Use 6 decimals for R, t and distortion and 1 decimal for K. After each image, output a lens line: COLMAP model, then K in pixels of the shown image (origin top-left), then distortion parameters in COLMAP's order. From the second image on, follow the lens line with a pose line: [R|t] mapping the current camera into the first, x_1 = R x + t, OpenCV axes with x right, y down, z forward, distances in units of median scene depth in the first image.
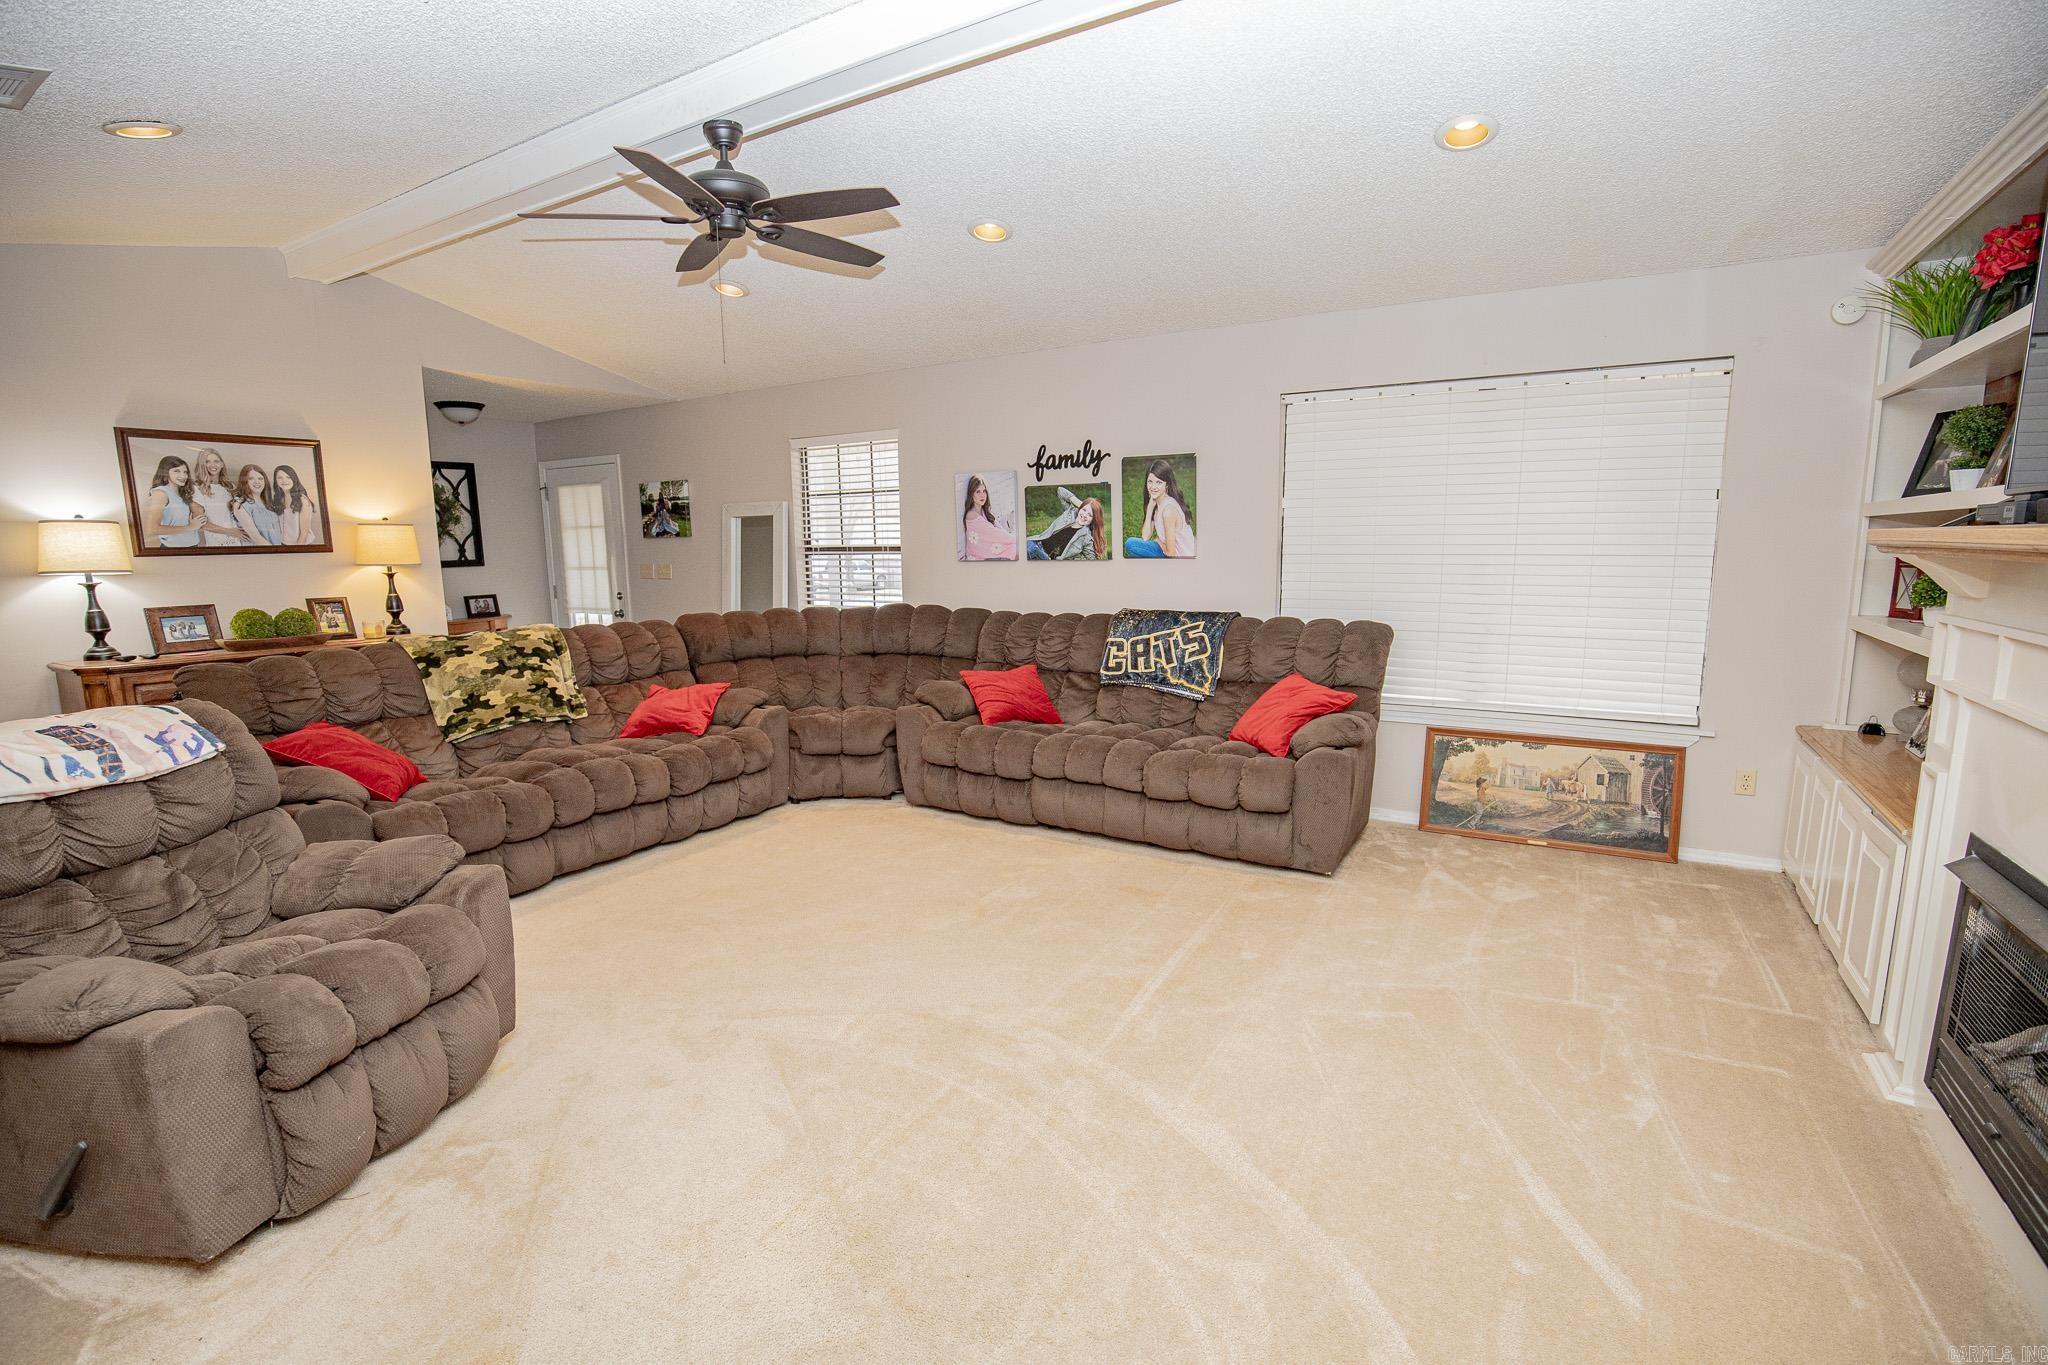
lens RADIAL K [[941.1, 0, 1006.4], [0, 941.1, 693.5], [0, 0, 1]] dist [-0.034982, 0.006924]
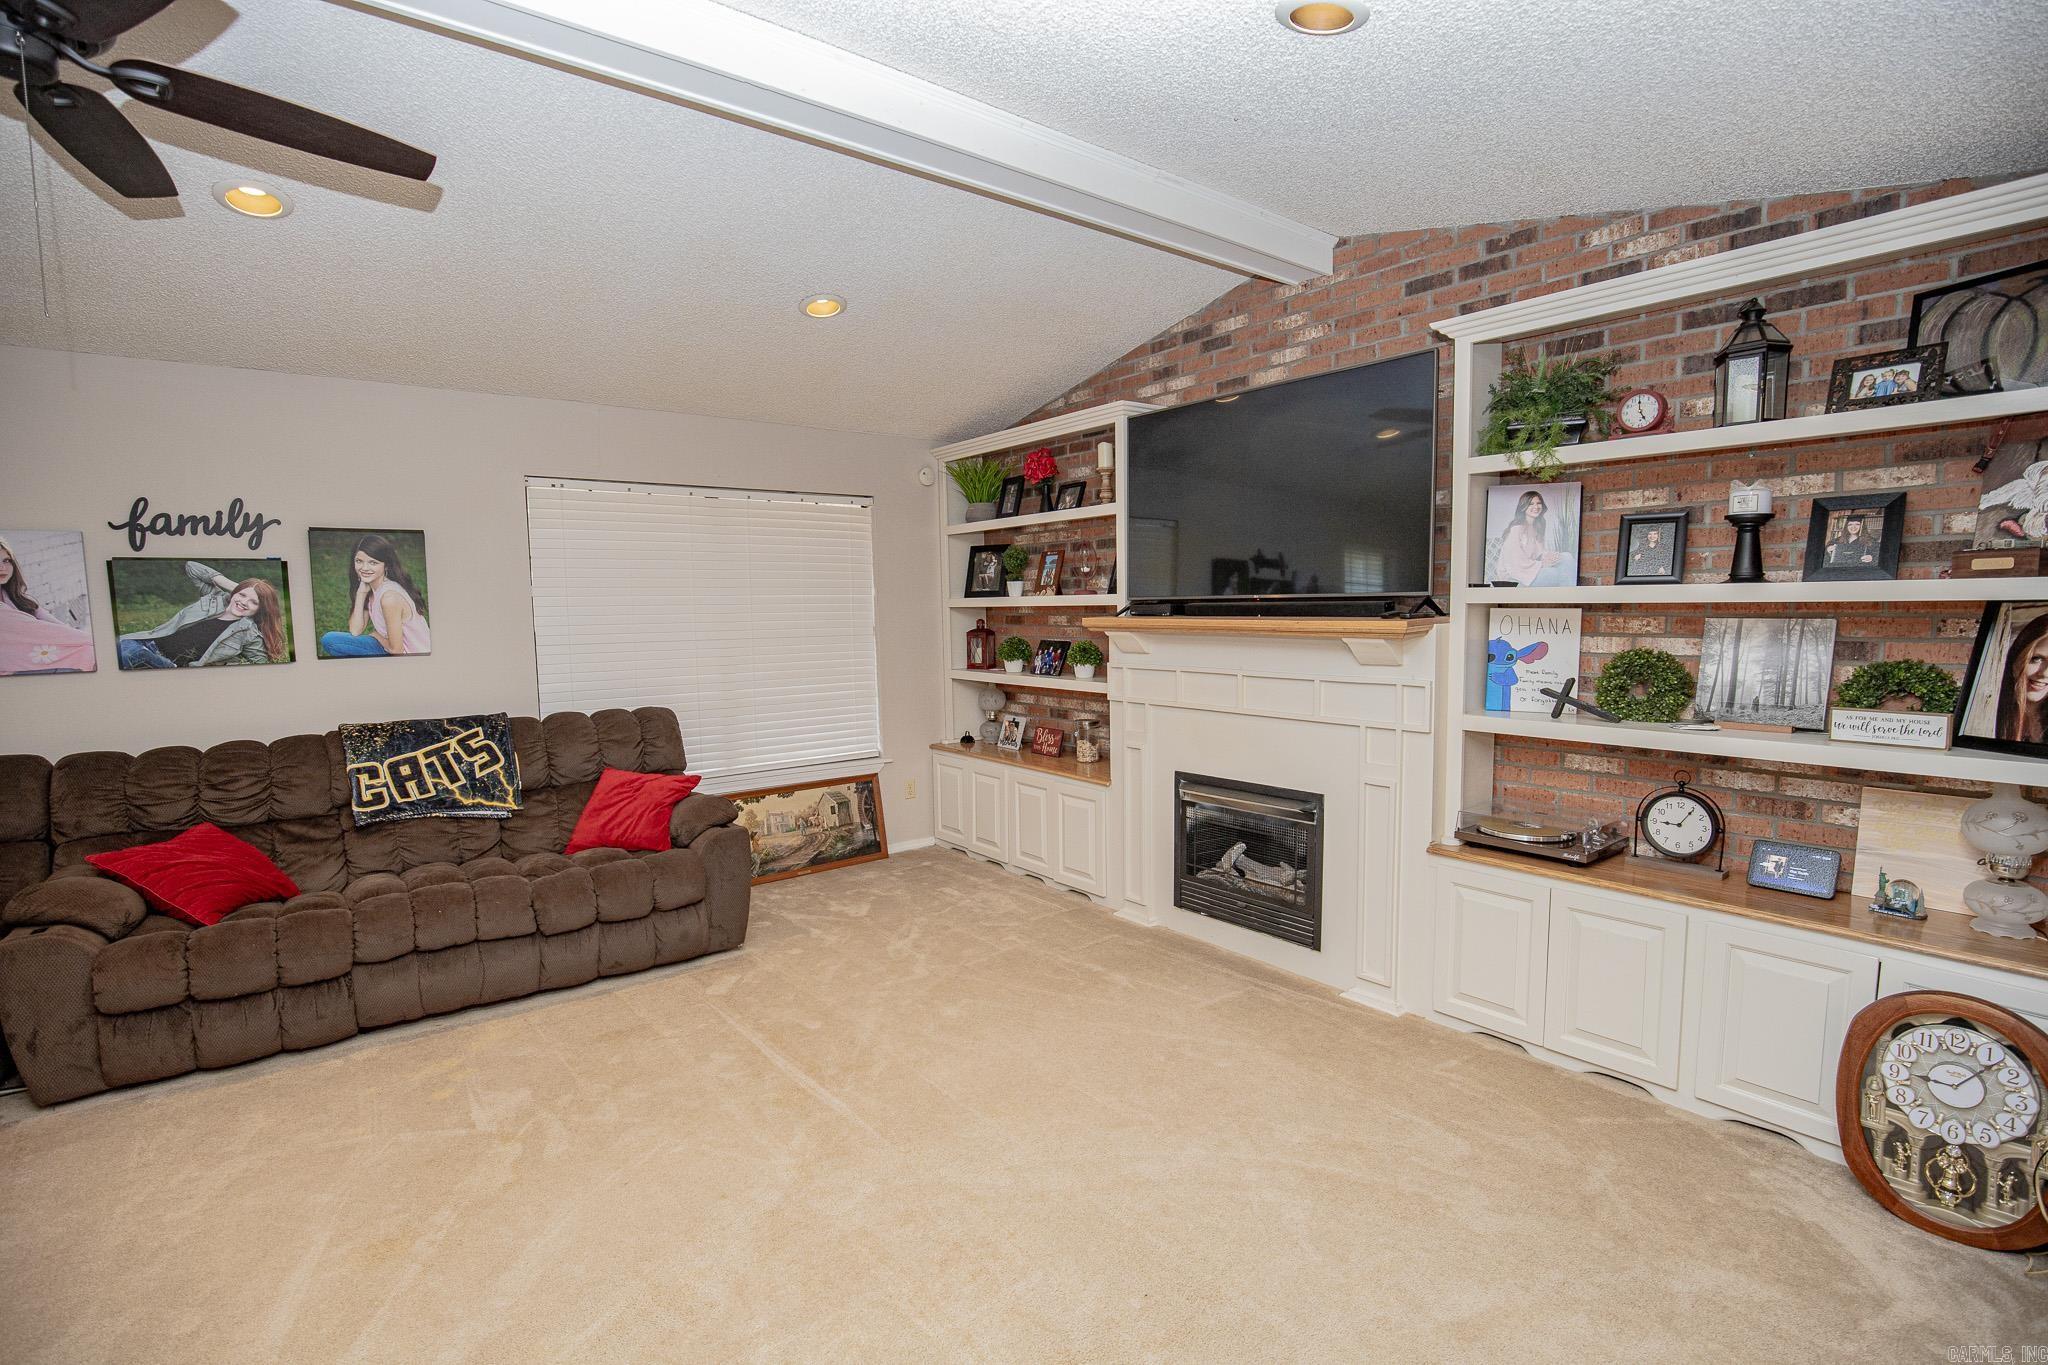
lens RADIAL K [[941.1, 0, 1014.2], [0, 941.1, 687.8], [0, 0, 1]] dist [-0.034982, 0.006924]
pose [[0.358162, -0.076019, 0.930560, -0.451374], [0.160034, 0.986928, 0.019029, -0.056701], [-0.919842, 0.142105, 0.365646, 0.269205]]
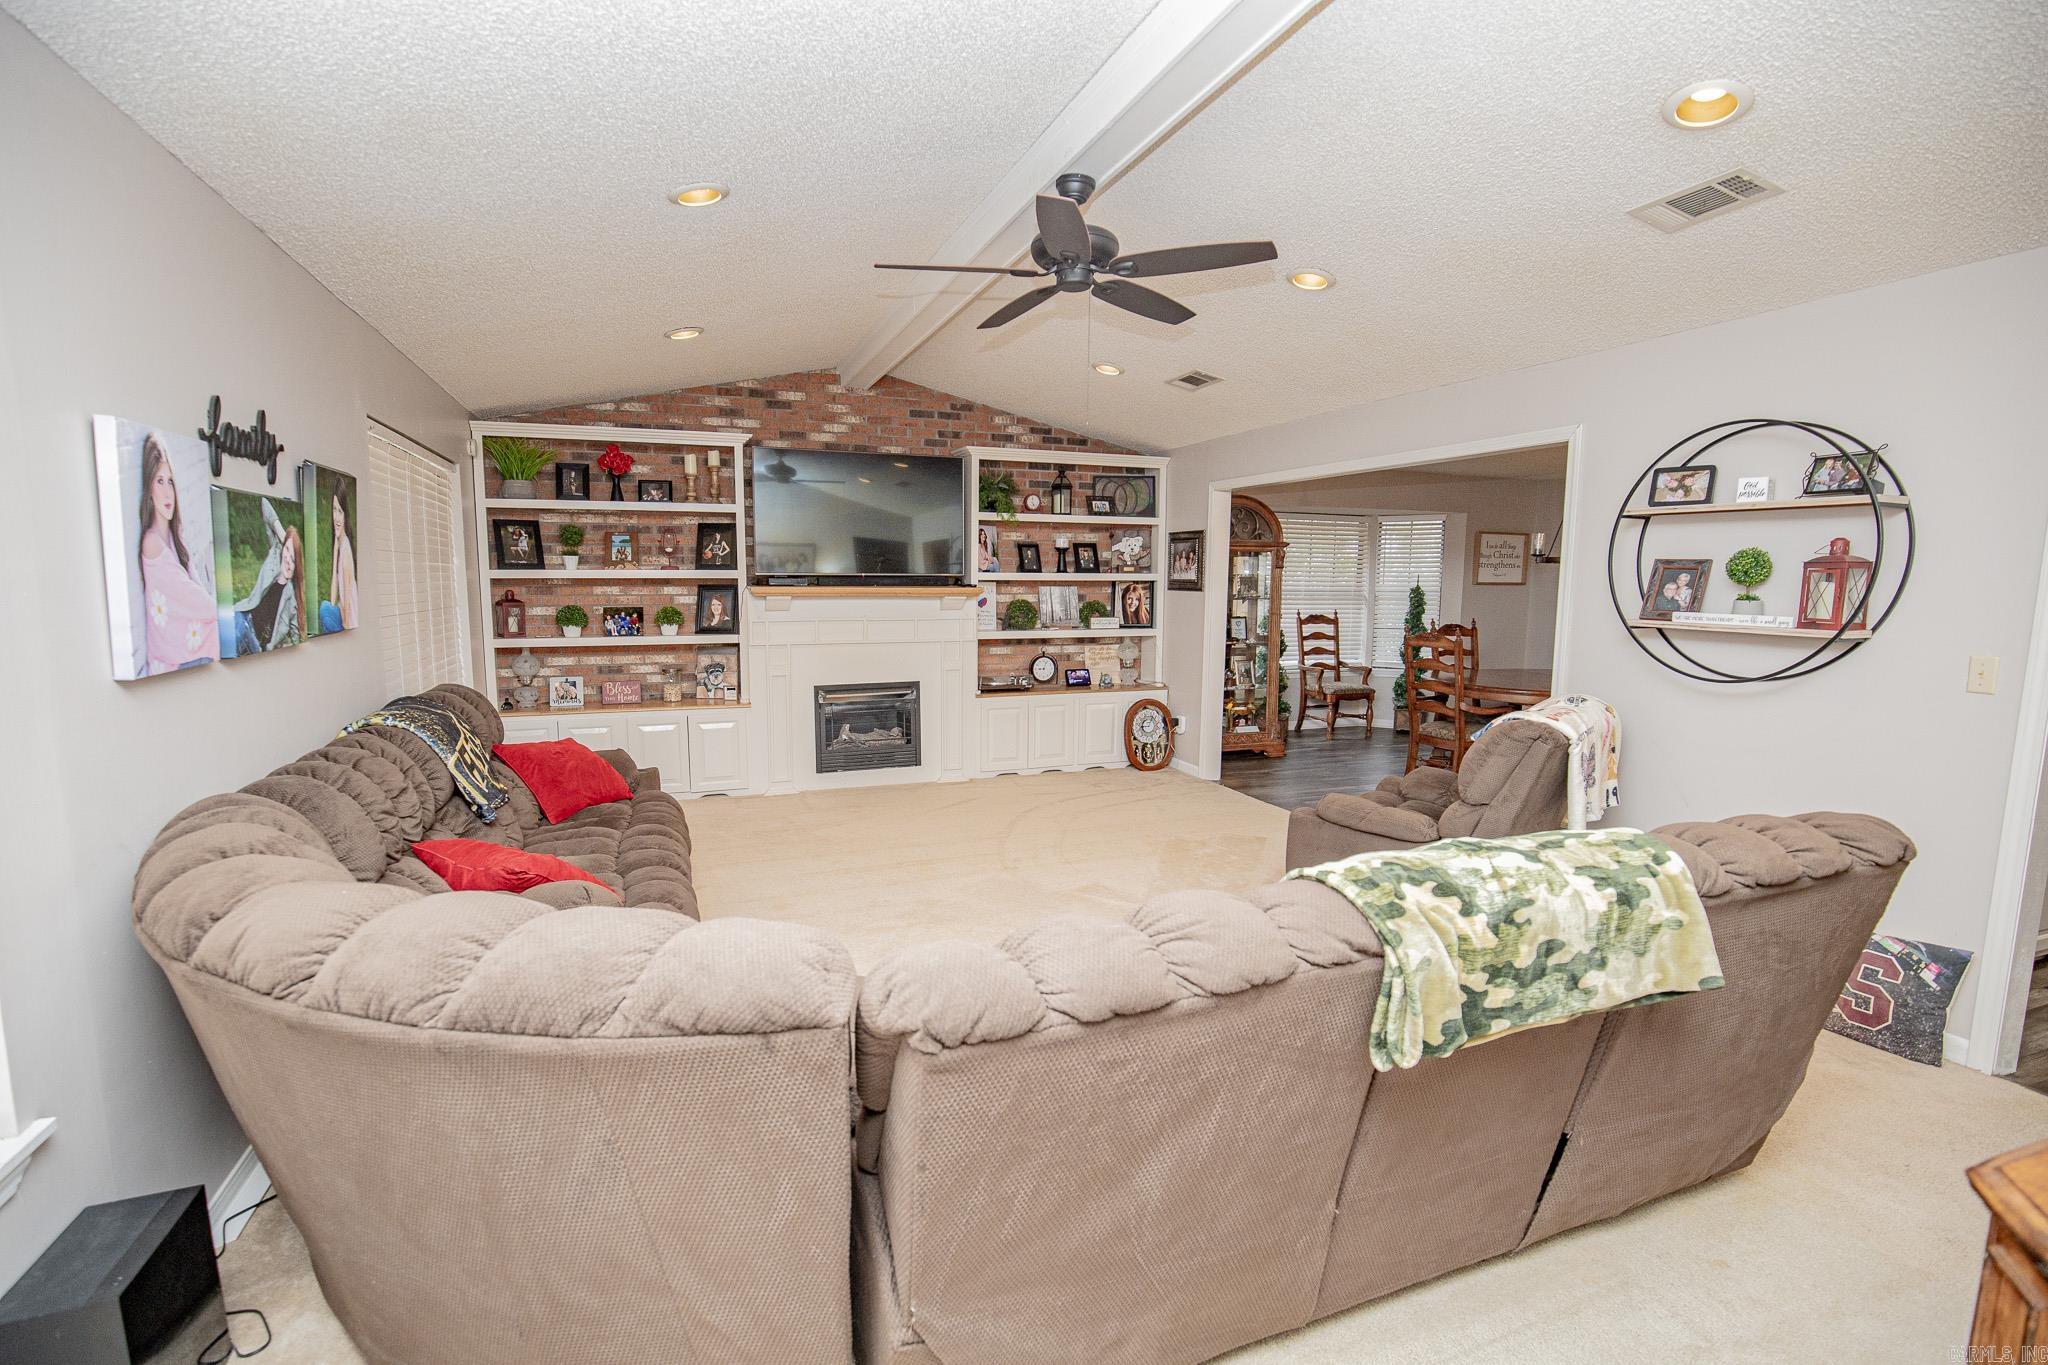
lens RADIAL K [[941.1, 0, 1005.7], [0, 941.1, 690.9], [0, 0, 1]] dist [-0.034982, 0.006924]
pose [[-0.784986, -0.068686, 0.615694, -0.668985], [0.102991, 0.965536, 0.239024, -0.249347], [-0.610893, 0.251041, -0.750858, 1.440214]]
